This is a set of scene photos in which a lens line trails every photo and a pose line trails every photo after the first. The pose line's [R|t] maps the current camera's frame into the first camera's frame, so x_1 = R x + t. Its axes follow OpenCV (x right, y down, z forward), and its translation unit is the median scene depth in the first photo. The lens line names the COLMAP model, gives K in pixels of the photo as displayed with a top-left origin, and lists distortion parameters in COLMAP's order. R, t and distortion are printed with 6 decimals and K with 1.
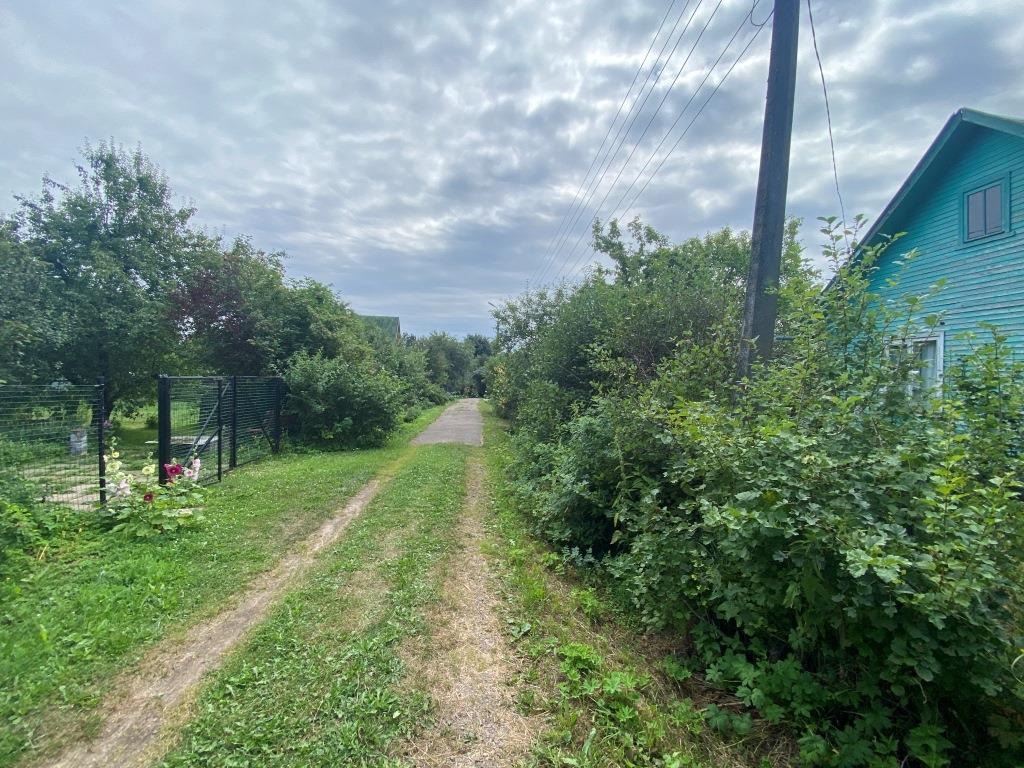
lens RADIAL K [[414.0, 0, 509.8], [0, 414.0, 381.7], [0, 0, 1]] dist [0.019469, -0.019785]
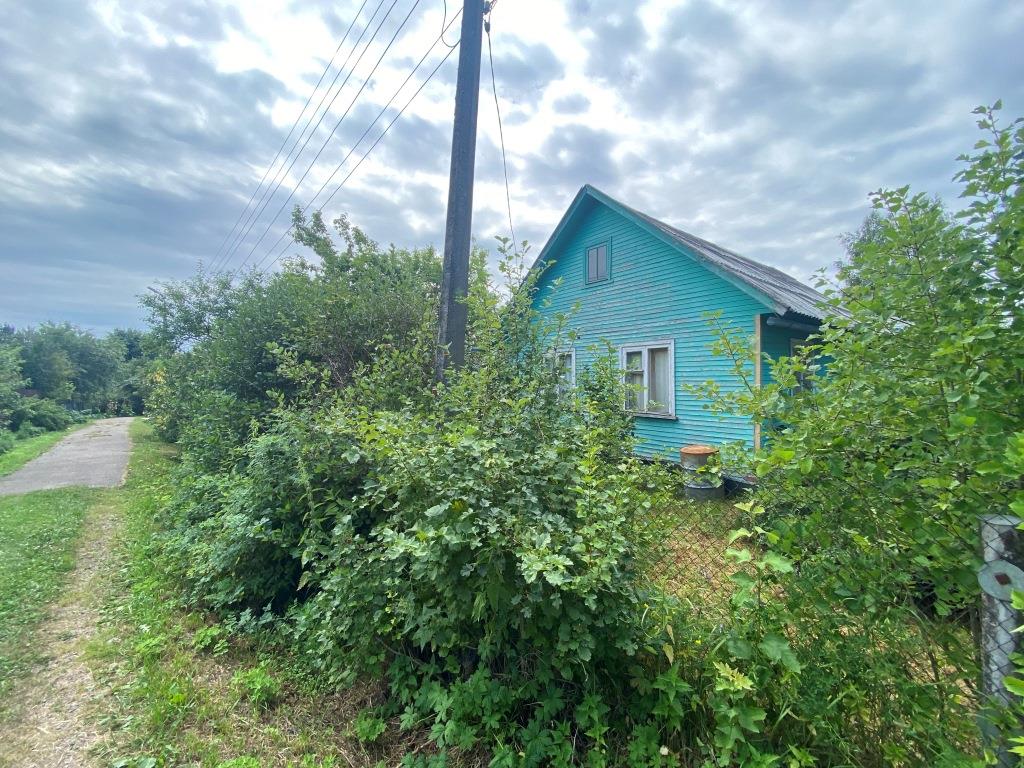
lens RADIAL K [[414.0, 0, 509.8], [0, 414.0, 381.7], [0, 0, 1]] dist [0.019469, -0.019785]
pose [[0.793146, -0.010619, 0.608938, 0.108699], [0.021830, 0.999701, -0.010999, 0.001616], [-0.608640, 0.022017, 0.793141, 0.125952]]
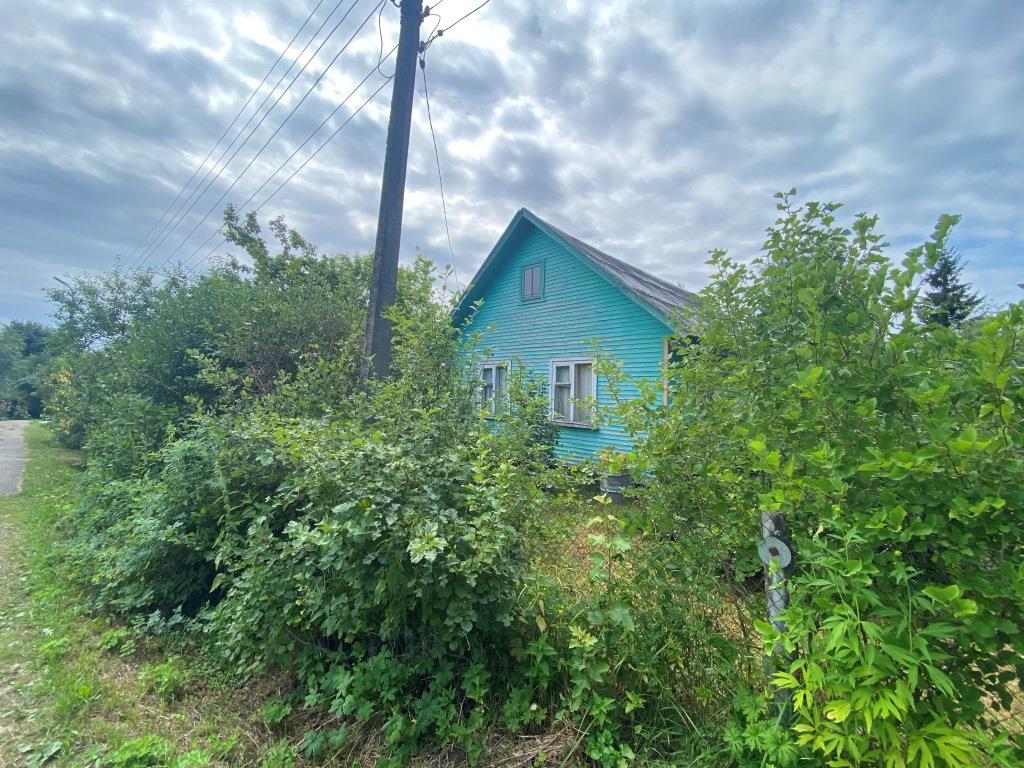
lens RADIAL K [[414.0, 0, 509.8], [0, 414.0, 381.7], [0, 0, 1]] dist [0.019469, -0.019785]
pose [[0.708777, 0.022637, 0.705069, 0.097751], [-0.000241, 0.999493, -0.031848, -0.003907], [-0.705432, 0.022403, 0.708423, -0.022912]]
